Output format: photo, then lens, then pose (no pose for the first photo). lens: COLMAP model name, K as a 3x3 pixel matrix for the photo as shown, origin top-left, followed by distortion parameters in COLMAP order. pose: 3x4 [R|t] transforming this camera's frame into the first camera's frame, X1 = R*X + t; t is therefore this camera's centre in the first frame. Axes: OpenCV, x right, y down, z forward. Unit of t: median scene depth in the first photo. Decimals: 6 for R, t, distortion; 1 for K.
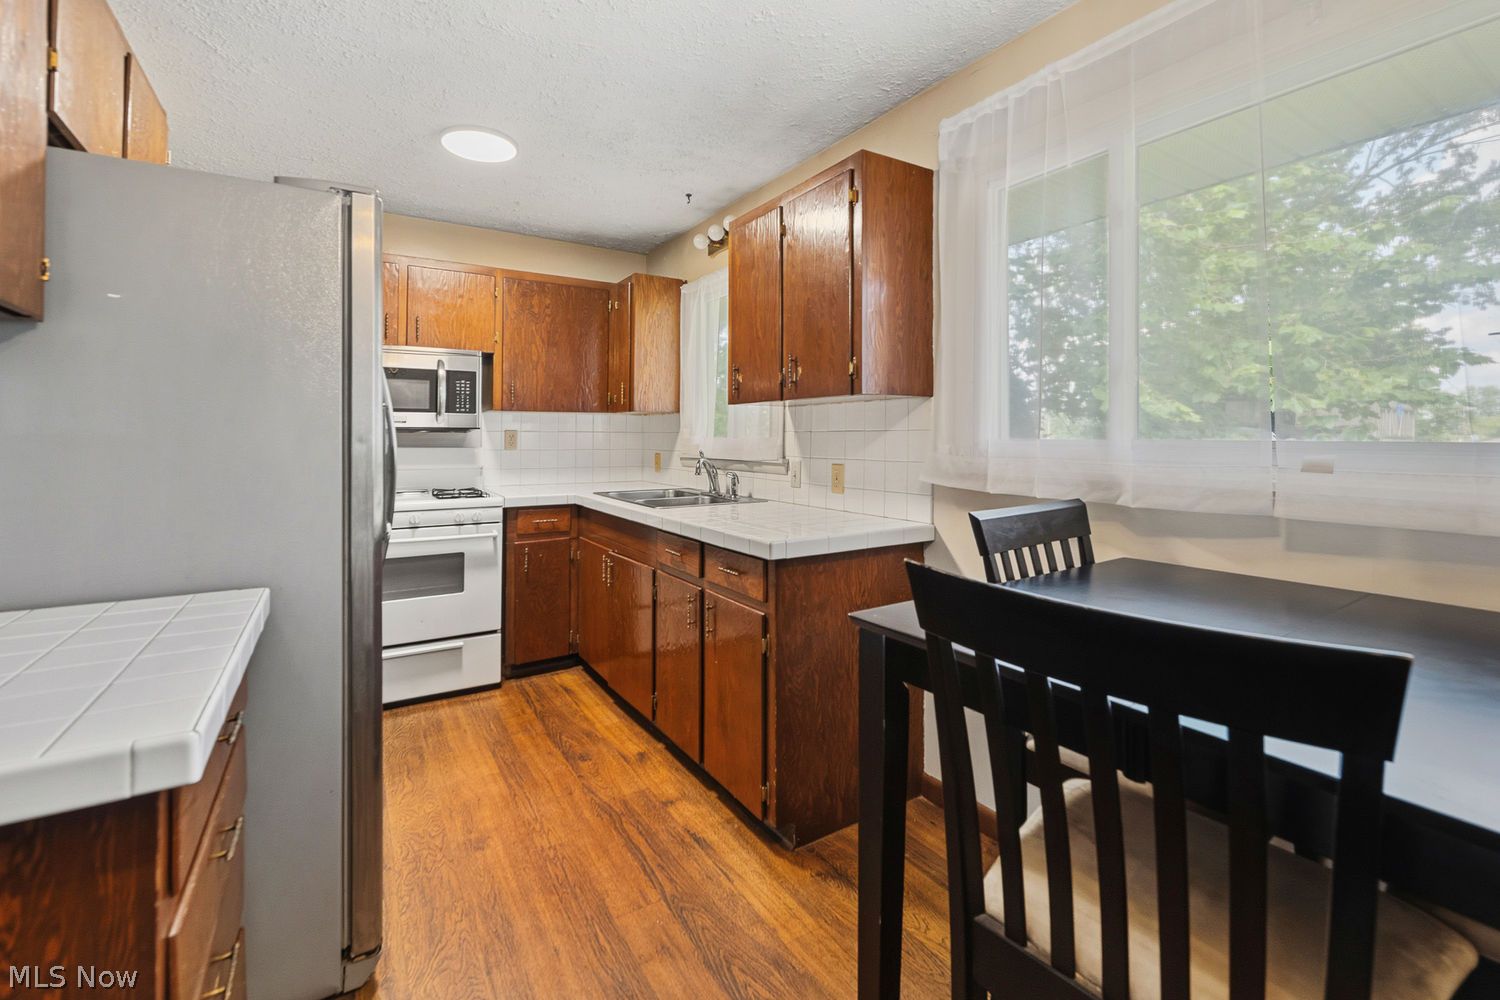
lens RADIAL K [[650.8, 0, 750.0], [0, 650.8, 500.0], [0, 0, 1]] dist [0.001840, -0.000130]
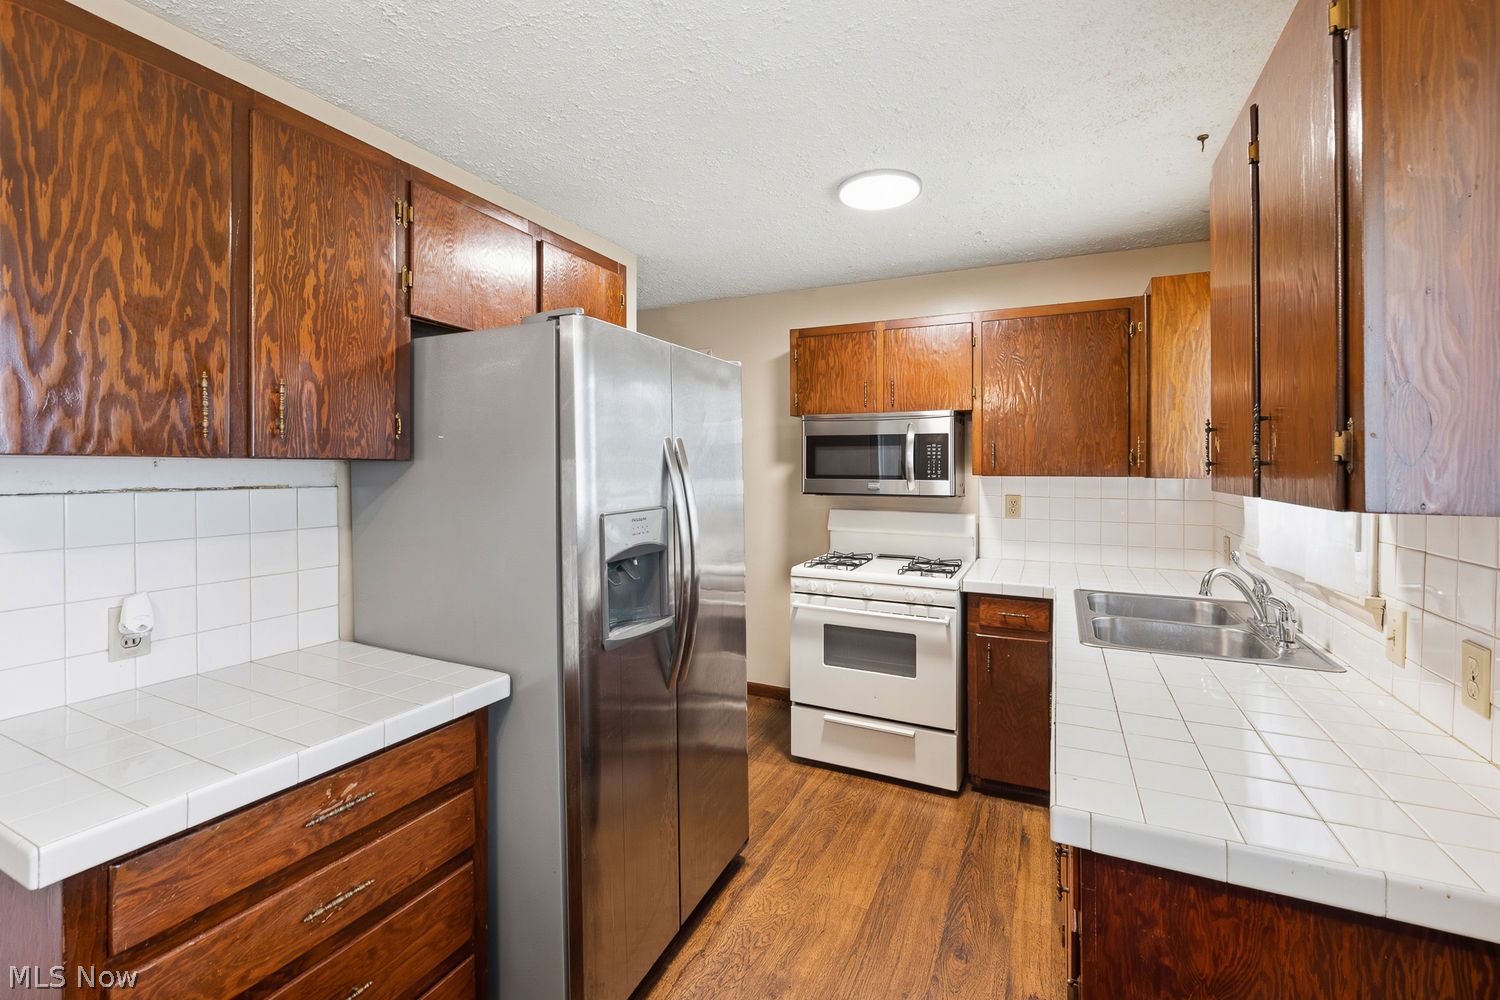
lens RADIAL K [[650.8, 0, 750.0], [0, 650.8, 500.0], [0, 0, 1]] dist [0.001840, -0.000130]
pose [[0.534584, 0.046555, -0.843832, 0.187175], [-0.080870, 0.996718, 0.003757, -0.088789], [0.841237, 0.066232, 0.536594, 0.305356]]
